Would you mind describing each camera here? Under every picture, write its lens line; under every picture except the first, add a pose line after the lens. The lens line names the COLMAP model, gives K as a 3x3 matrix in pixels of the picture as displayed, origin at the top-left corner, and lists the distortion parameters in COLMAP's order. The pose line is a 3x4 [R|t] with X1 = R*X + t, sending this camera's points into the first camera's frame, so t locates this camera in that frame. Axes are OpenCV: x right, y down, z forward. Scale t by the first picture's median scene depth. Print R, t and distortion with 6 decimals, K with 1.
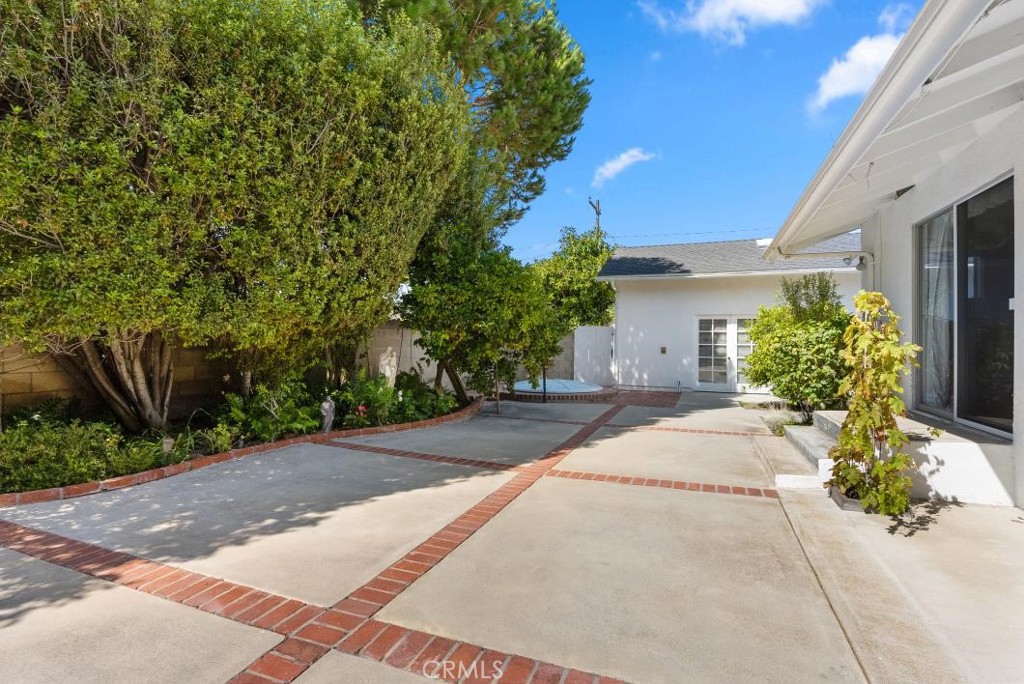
lens RADIAL K [[470.6, 0, 517.7], [0, 470.6, 340.8], [0, 0, 1]] dist [0.001425, 0.000129]
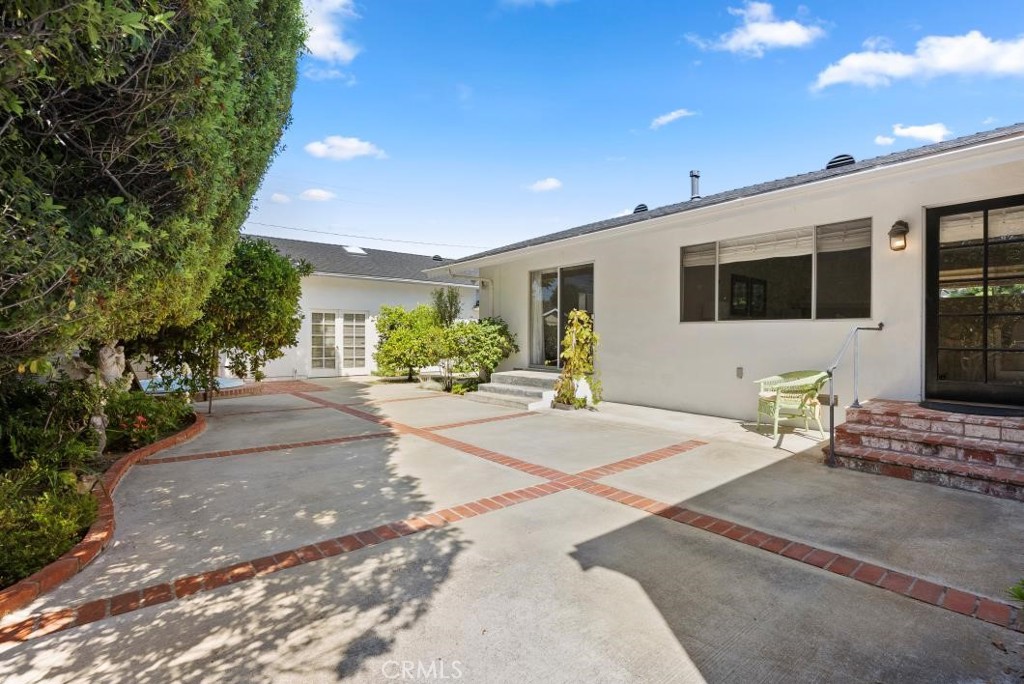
lens RADIAL K [[470.6, 0, 518.2], [0, 470.6, 340.8], [0, 0, 1]] dist [0.001425, 0.000129]
pose [[0.486624, -0.015223, 0.873479, -1.462710], [0.002035, 0.999865, 0.016291, 0.012000], [-0.873609, -0.006150, 0.486589, 0.189671]]
